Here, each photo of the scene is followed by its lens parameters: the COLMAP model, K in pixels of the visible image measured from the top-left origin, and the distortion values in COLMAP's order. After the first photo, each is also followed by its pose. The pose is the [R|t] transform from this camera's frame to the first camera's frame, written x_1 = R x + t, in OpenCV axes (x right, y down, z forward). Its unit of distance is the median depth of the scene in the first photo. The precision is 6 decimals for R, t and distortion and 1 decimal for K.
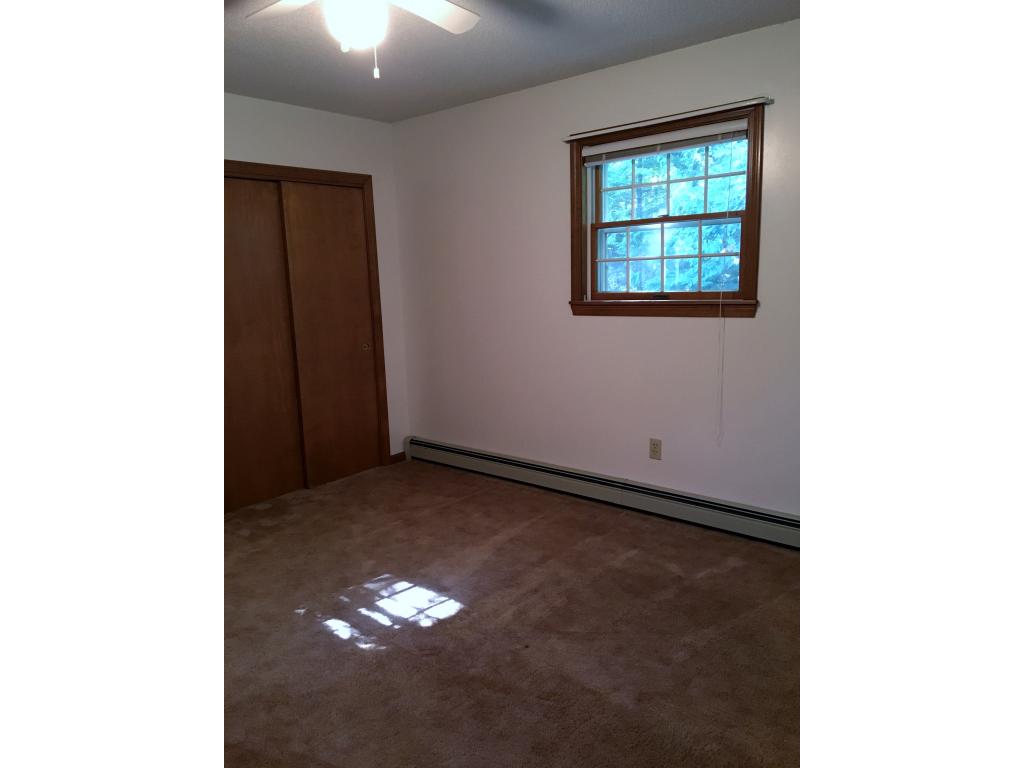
lens RADIAL K [[662.5, 0, 512.0], [0, 662.5, 384.0], [0, 0, 1]] dist [0.086131, -0.000237]
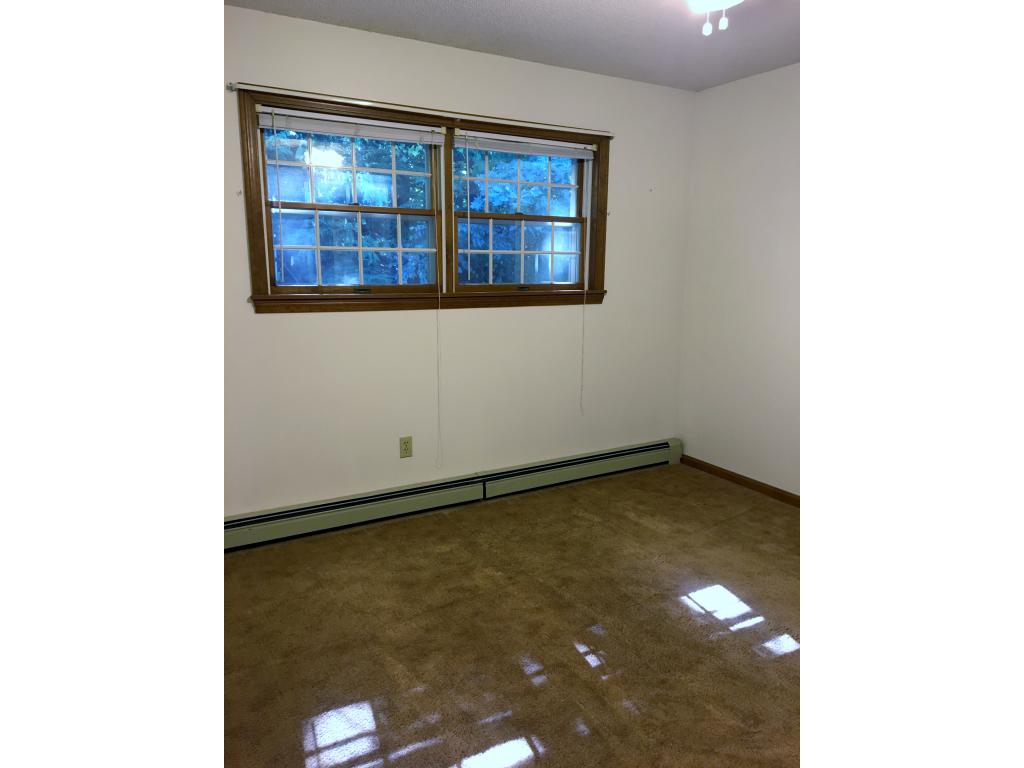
lens RADIAL K [[662.5, 0, 512.0], [0, 662.5, 384.0], [0, 0, 1]] dist [0.086131, -0.000237]
pose [[0.327110, -0.141959, 0.934262, -0.644862], [0.138623, 0.985165, 0.101158, -0.071610], [-0.934763, 0.096420, 0.341937, 0.531206]]
